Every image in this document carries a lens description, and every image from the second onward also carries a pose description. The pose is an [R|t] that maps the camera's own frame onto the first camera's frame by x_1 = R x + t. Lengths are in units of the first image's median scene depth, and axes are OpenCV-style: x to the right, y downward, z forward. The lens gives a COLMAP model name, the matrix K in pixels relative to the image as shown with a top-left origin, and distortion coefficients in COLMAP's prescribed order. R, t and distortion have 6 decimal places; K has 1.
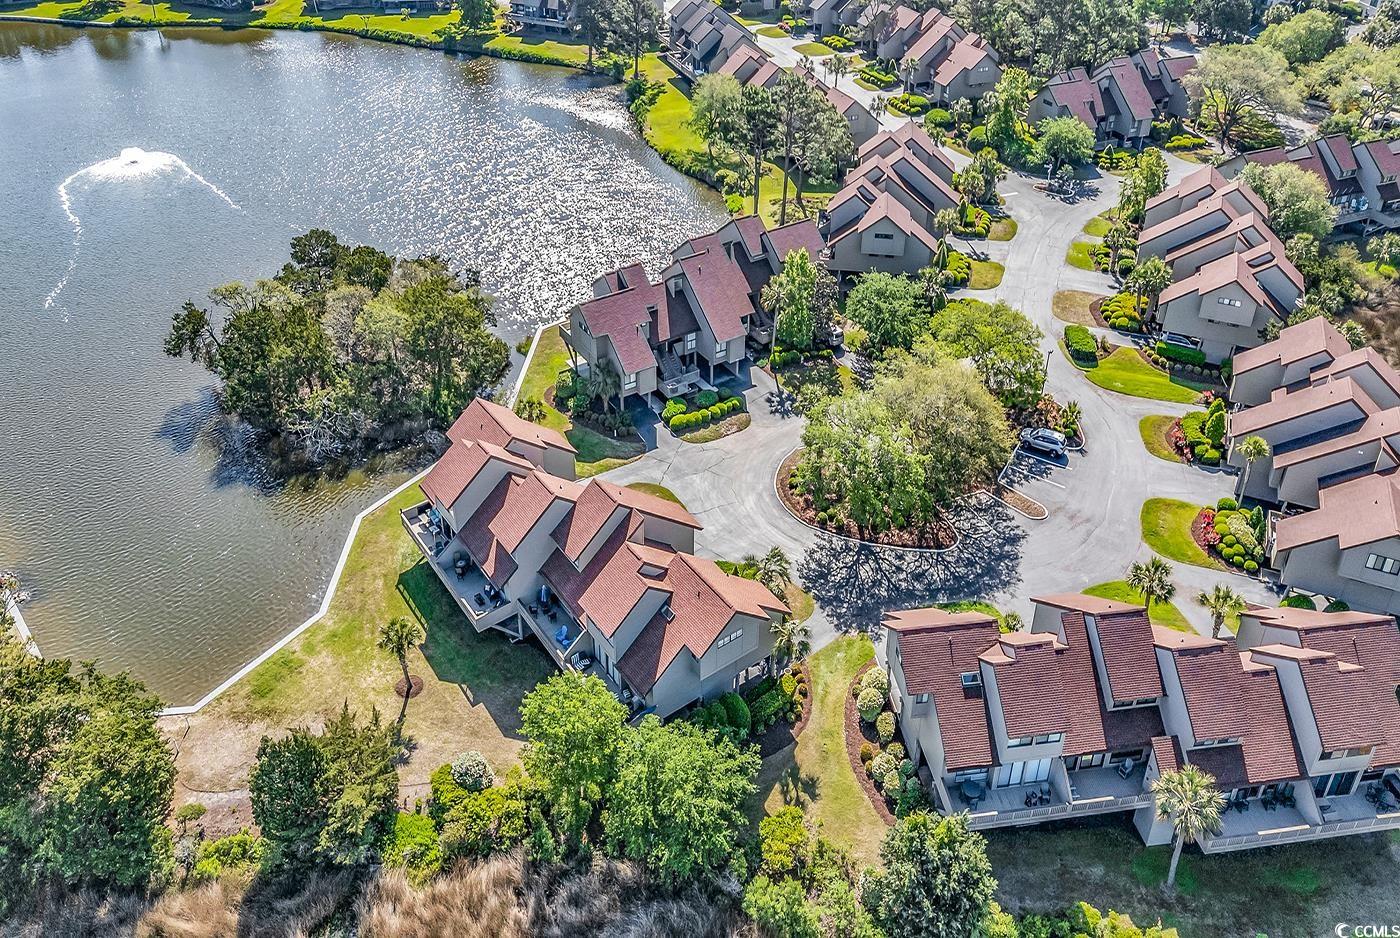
lens RADIAL K [[960.3, 0, 700.0], [0, 960.3, 469.0], [0, 0, 1]] dist [0.083574, -0.071181]
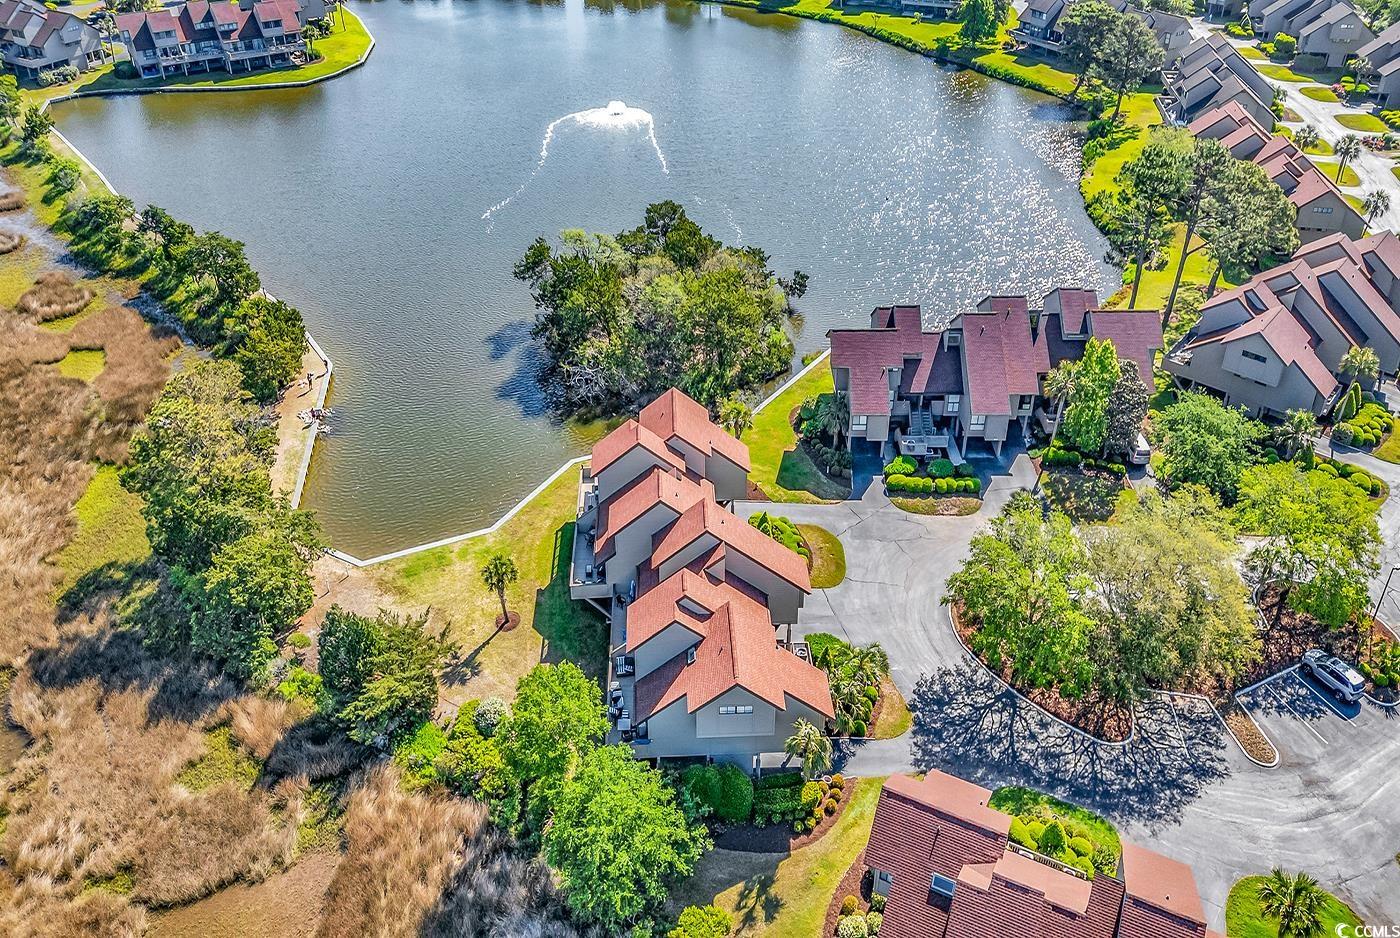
lens RADIAL K [[975.5, 0, 675.5], [0, 975.5, 460.1], [0, 0, 1]] dist [0.064838, -0.046705]
pose [[0.832055, 0.334439, -0.442533, 0.232713], [-0.341314, 0.937572, 0.066817, -0.066065], [0.437252, 0.095447, 0.894260, 0.085983]]
